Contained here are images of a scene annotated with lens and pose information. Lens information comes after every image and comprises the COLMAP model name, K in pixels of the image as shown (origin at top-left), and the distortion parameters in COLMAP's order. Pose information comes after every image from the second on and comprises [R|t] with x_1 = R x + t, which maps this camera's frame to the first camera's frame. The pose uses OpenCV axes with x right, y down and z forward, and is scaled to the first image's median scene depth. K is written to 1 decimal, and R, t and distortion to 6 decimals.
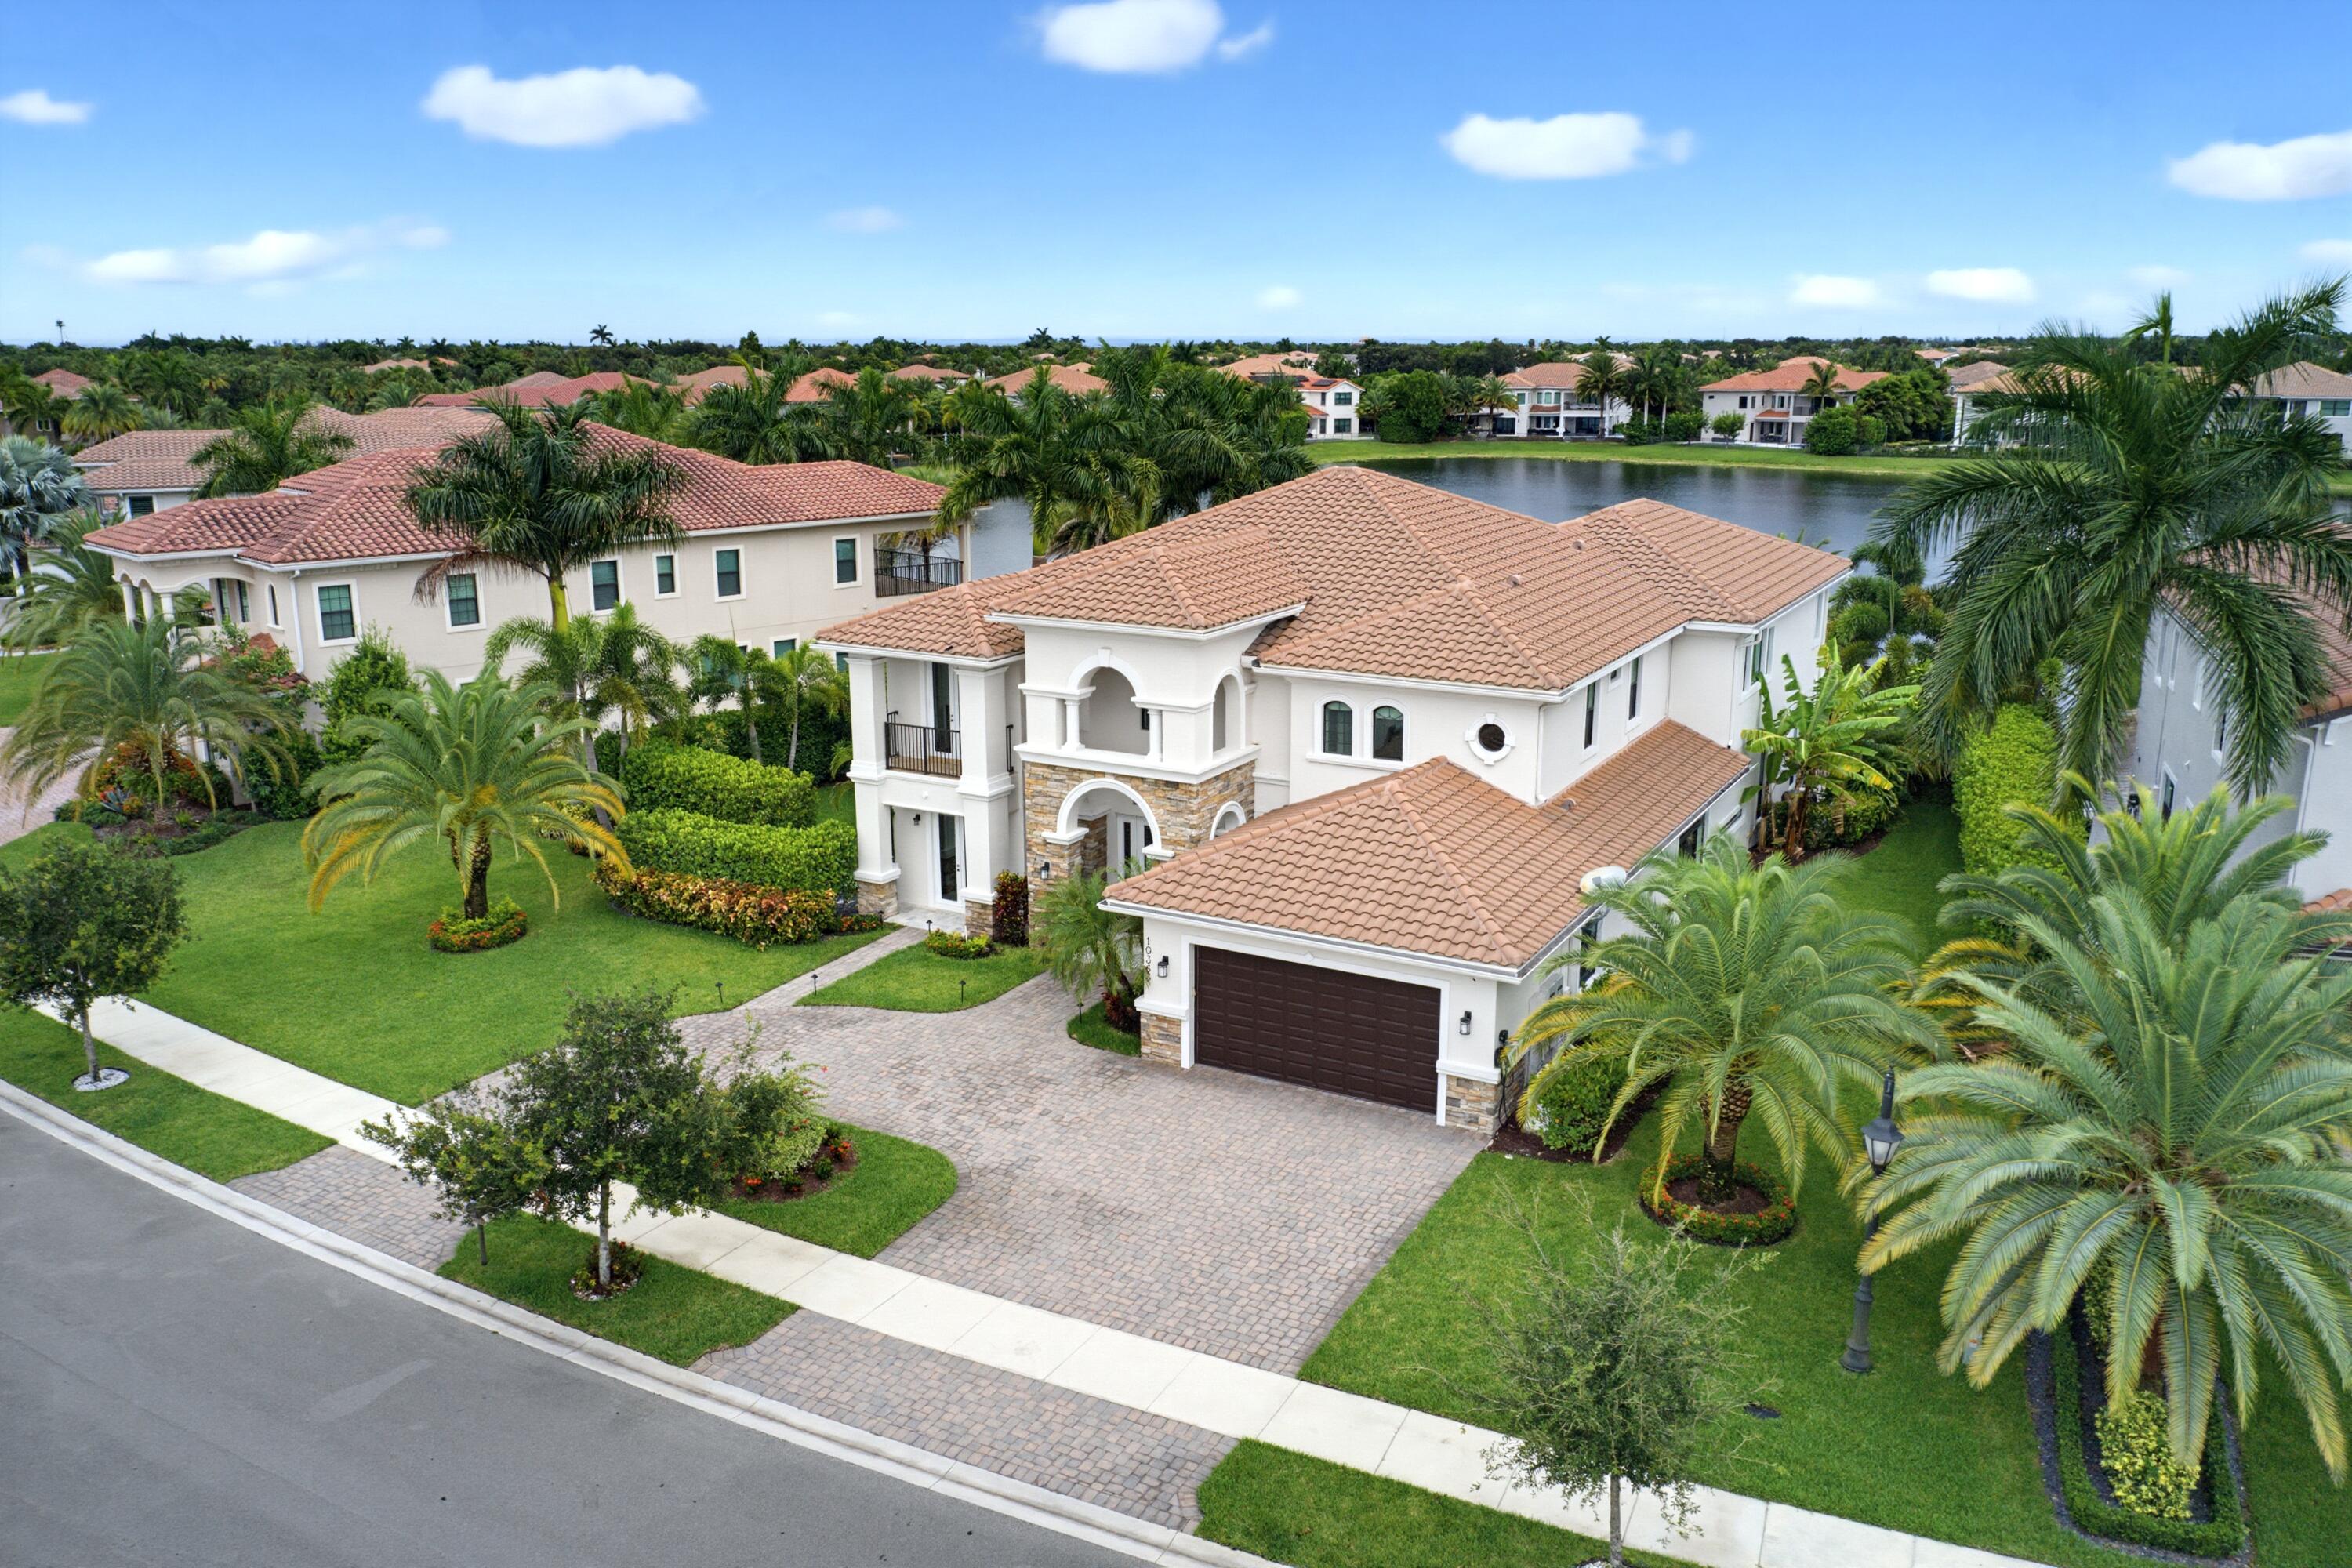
lens RADIAL K [[1760.6, 0, 1176.8], [0, 1760.6, 790.9], [0, 0, 1]] dist [0.016622, -0.002736]
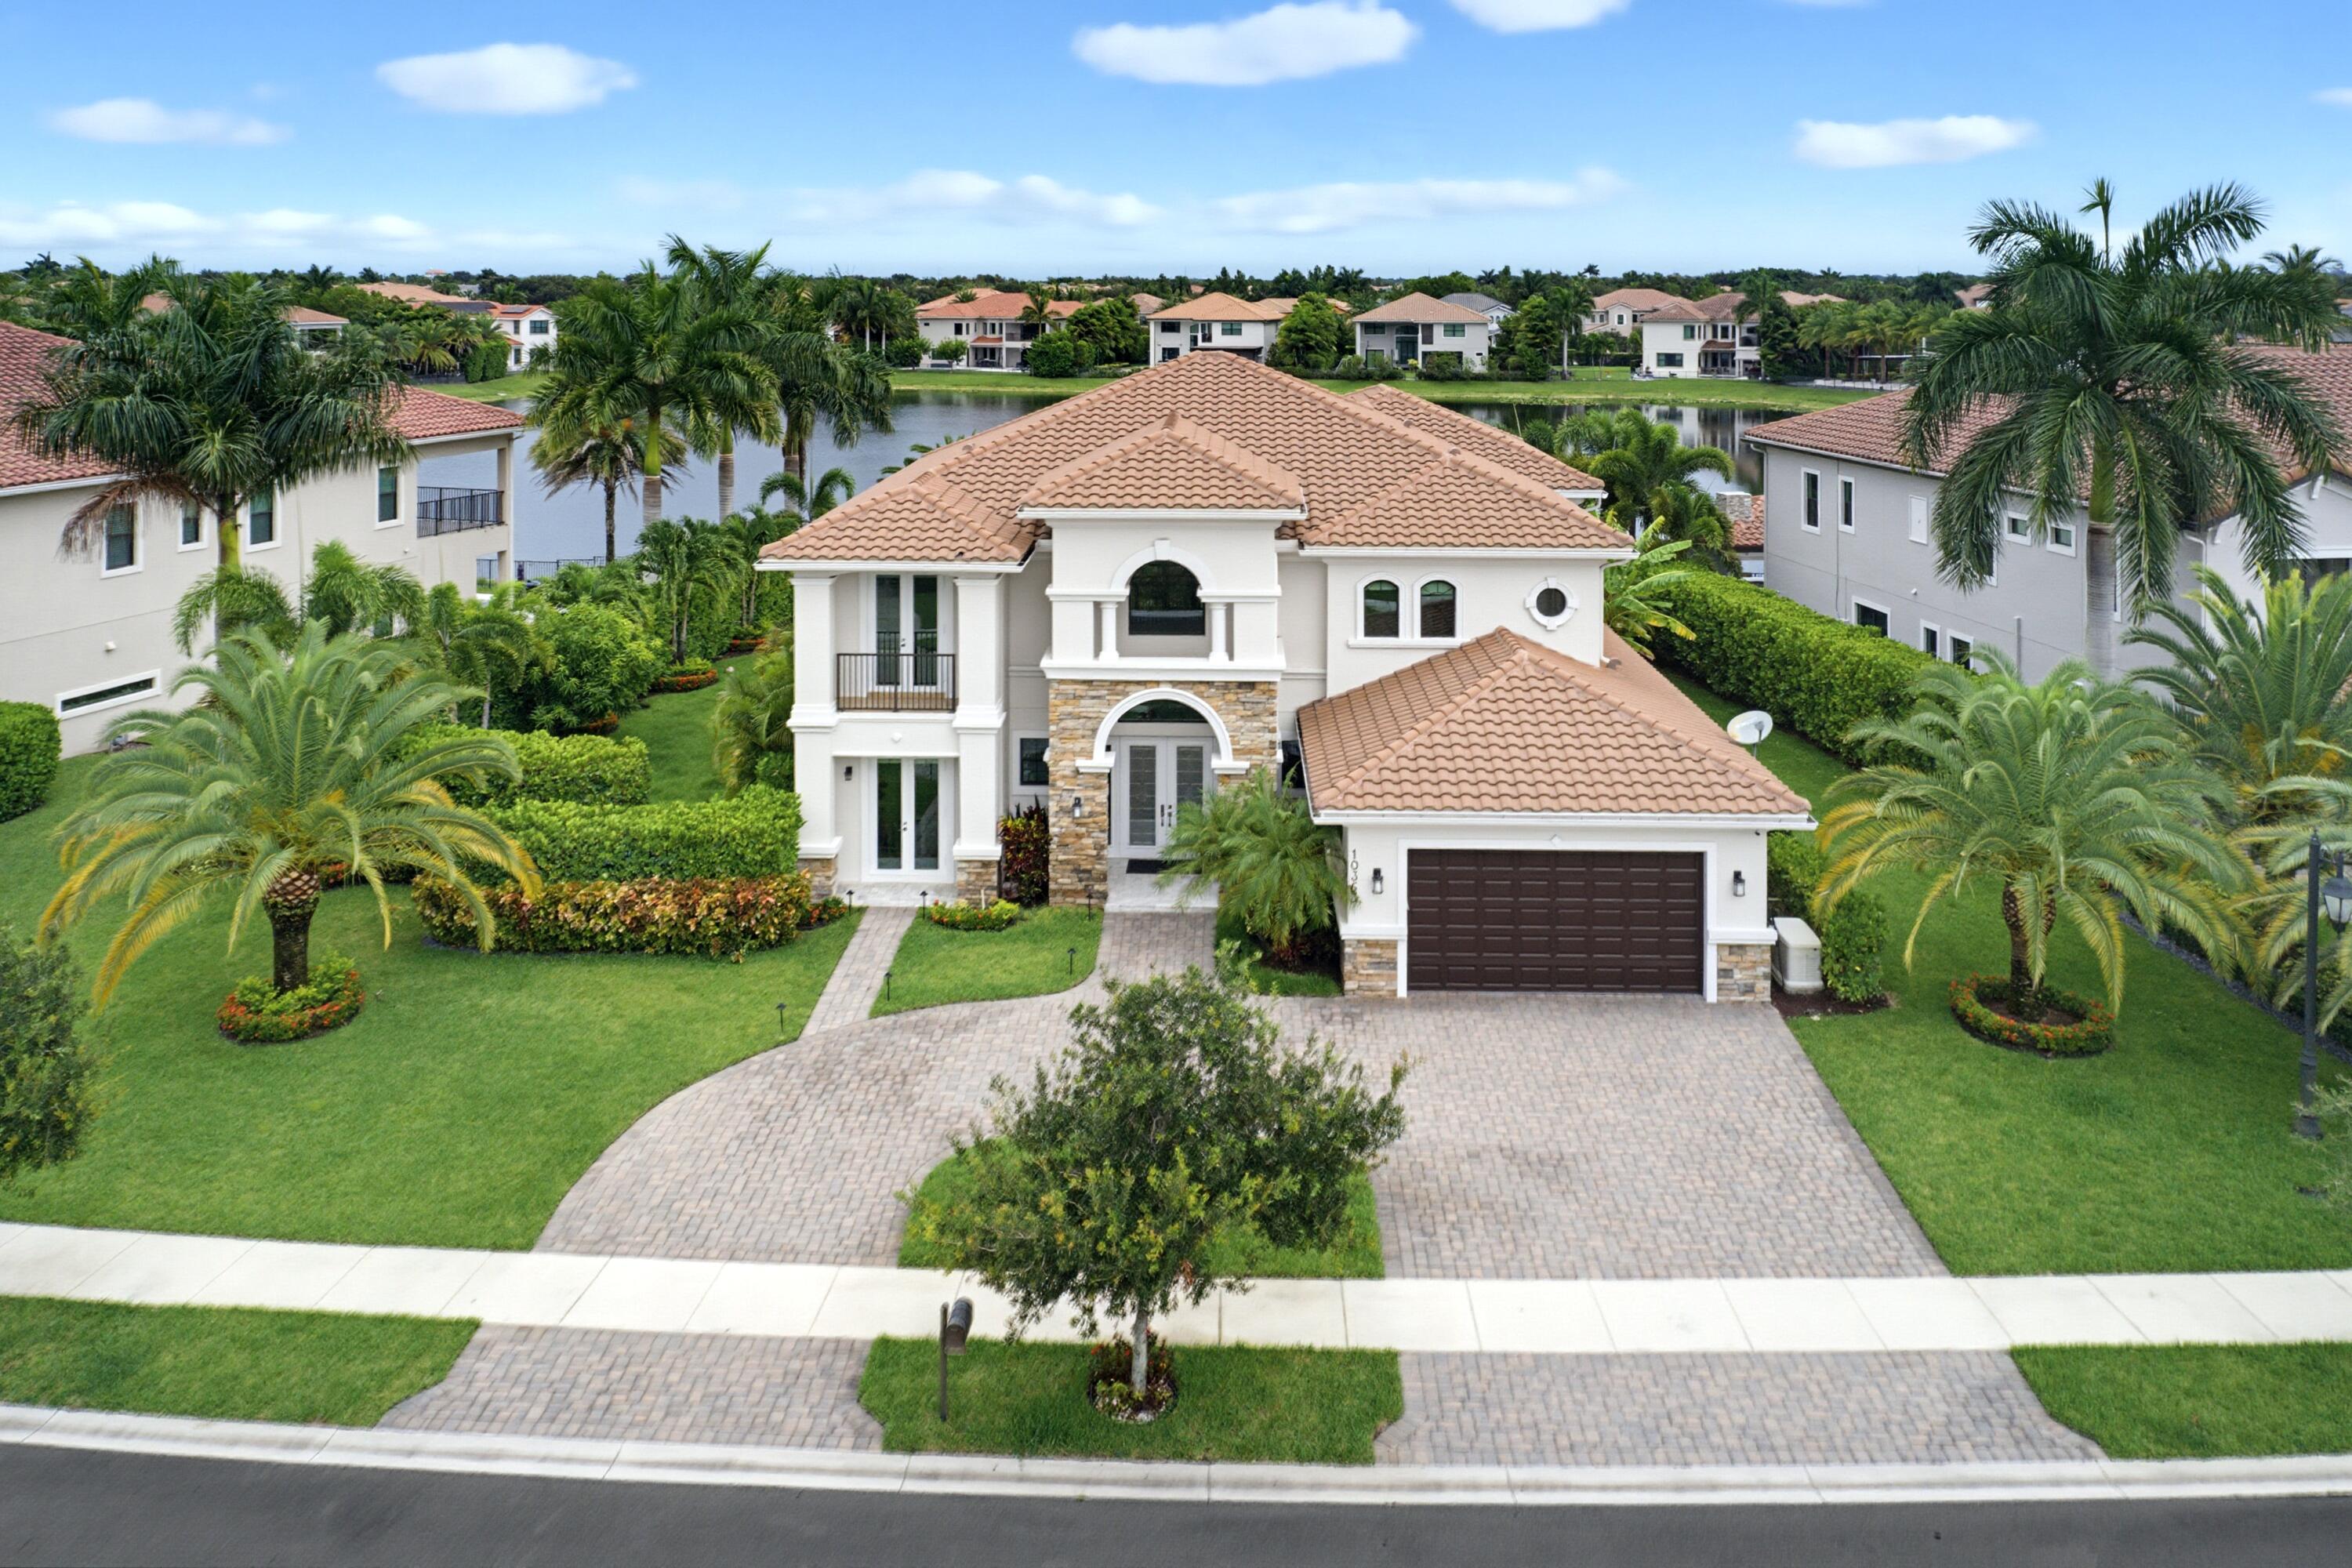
lens RADIAL K [[1848.7, 0, 1180.3], [0, 1848.7, 326.4], [0, 0, 1]] dist [0.017776, -0.008744]
pose [[0.881531, -0.005379, 0.472096, -0.481794], [0.109891, 0.974809, -0.194090, -0.002557], [-0.459159, 0.222976, 0.859916, 0.159991]]
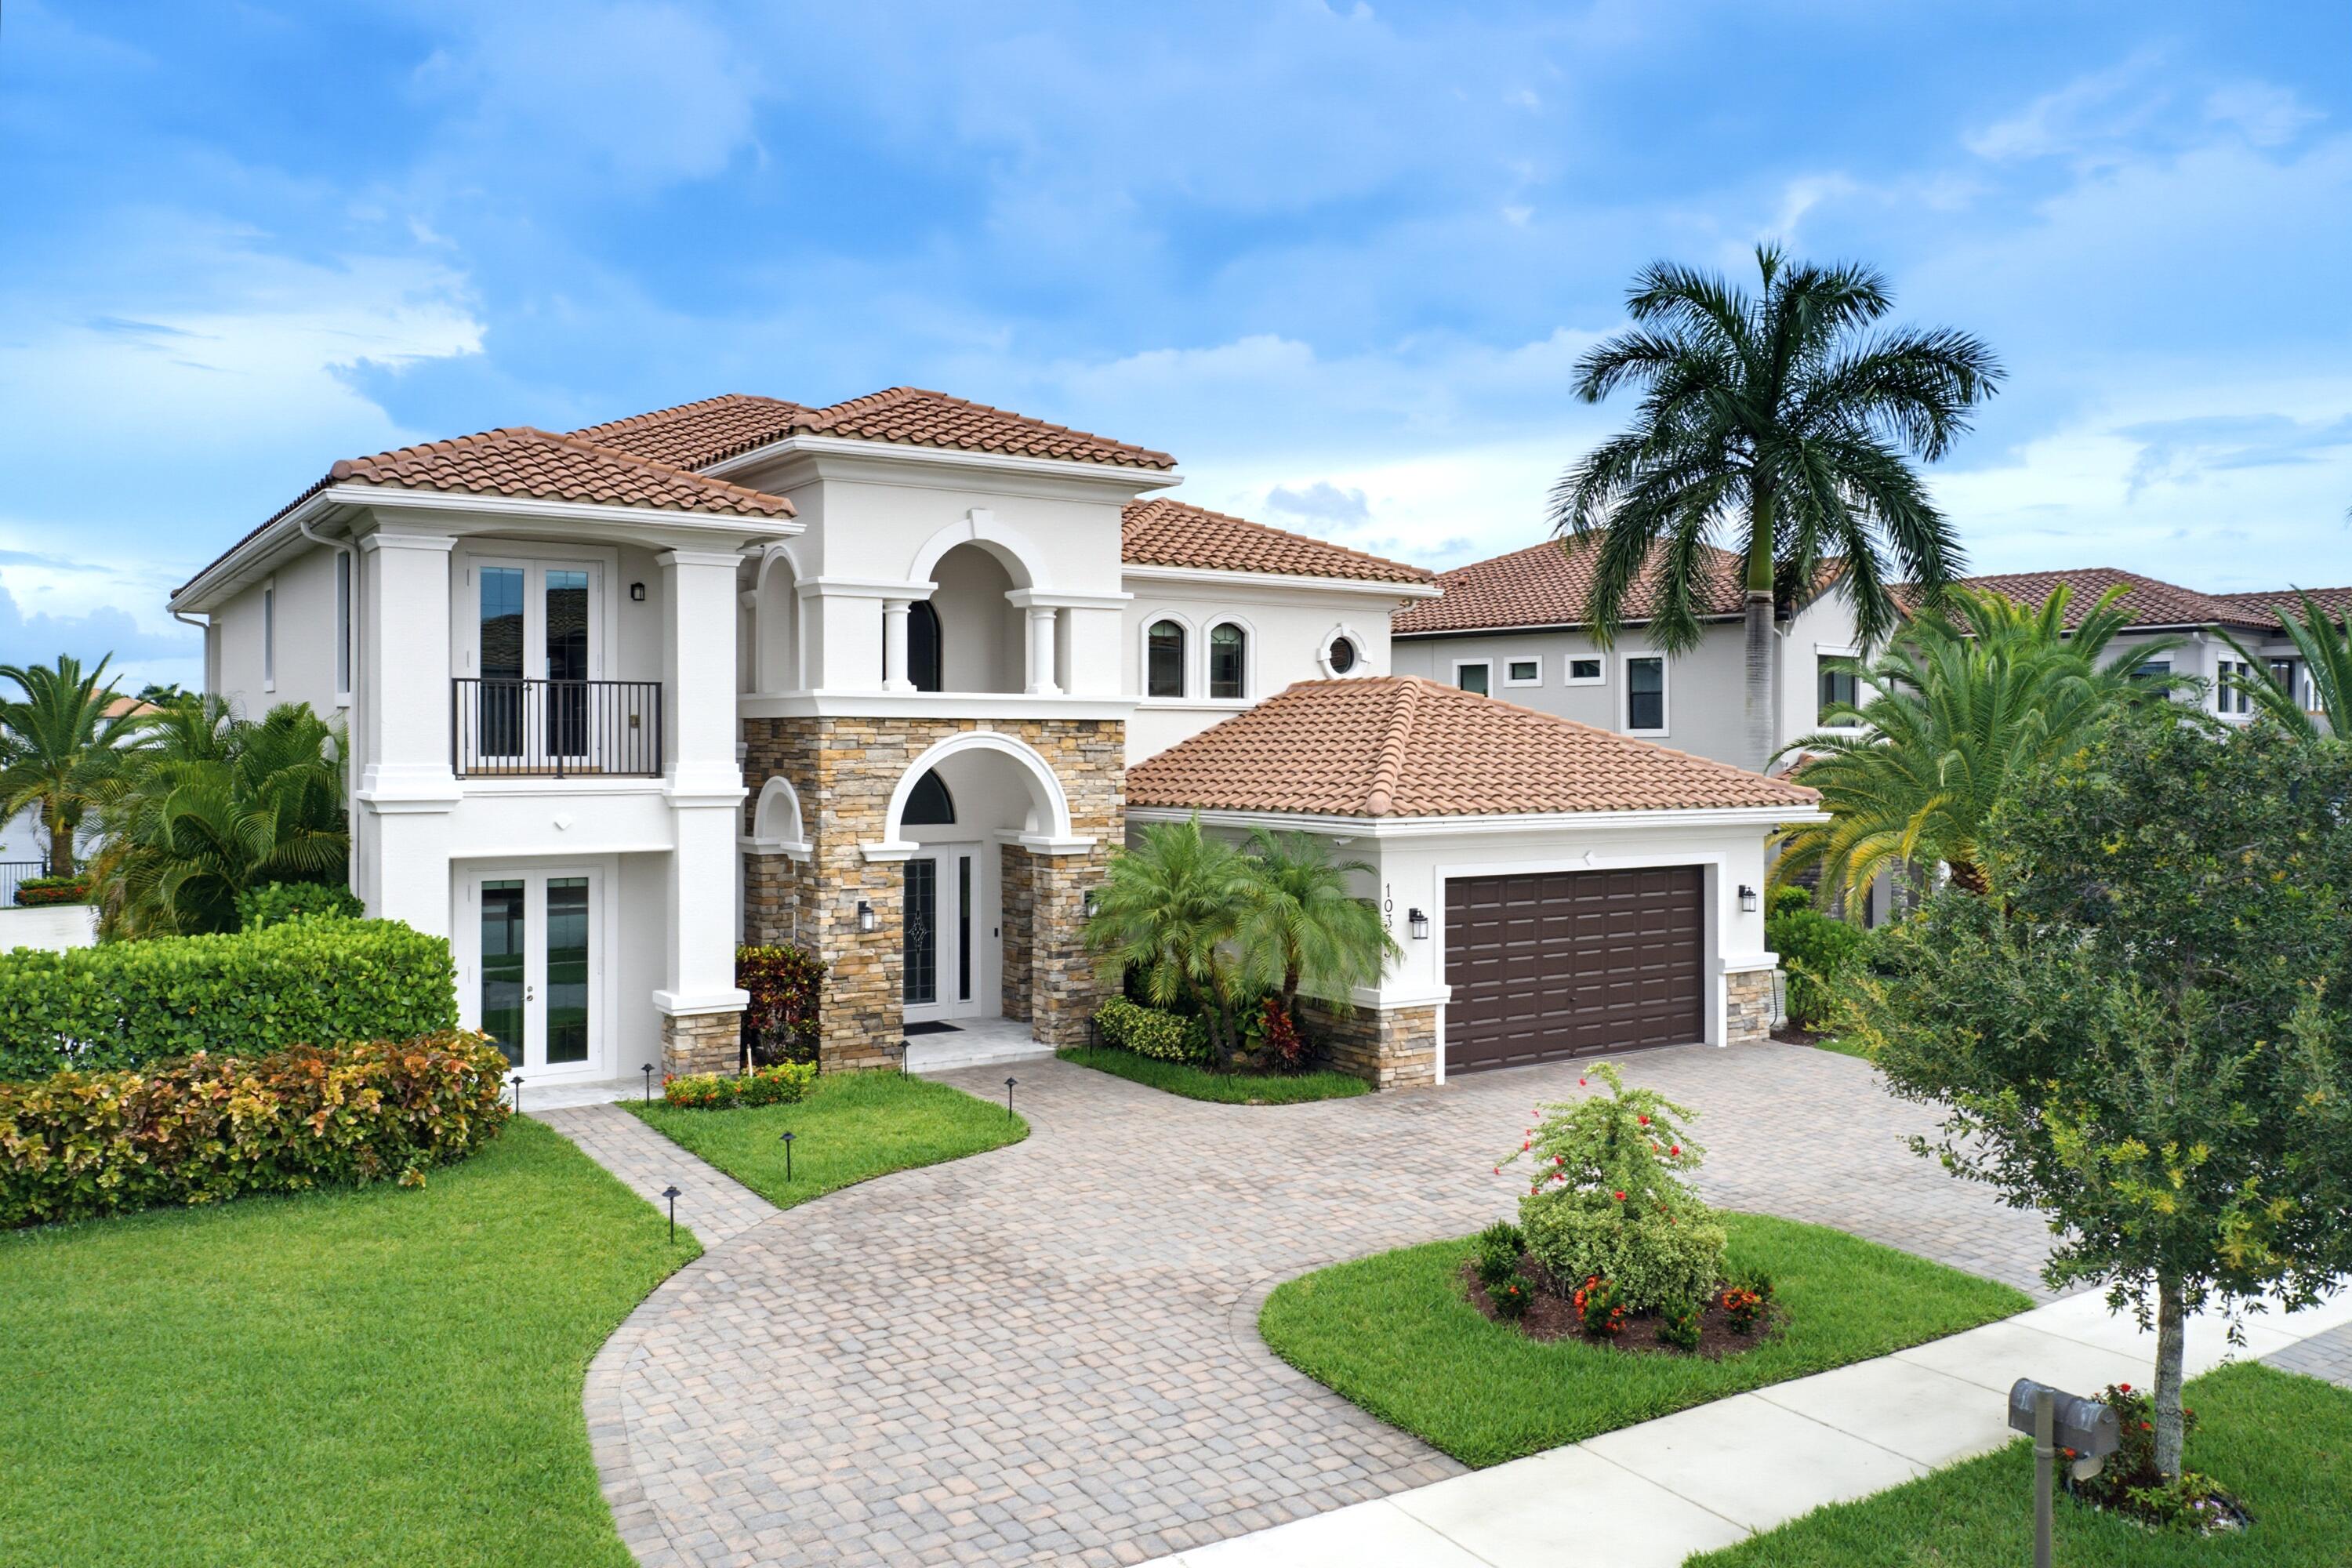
lens RADIAL K [[1769.6, 0, 1173.7], [0, 1769.6, 752.1], [0, 0, 1]] dist [0.010882, -0.007625]
pose [[0.453335, 0.000212, 0.891340, -0.555760], [0.213423, 0.970885, -0.108778, 0.081101], [-0.865412, 0.239545, 0.440091, 0.700944]]
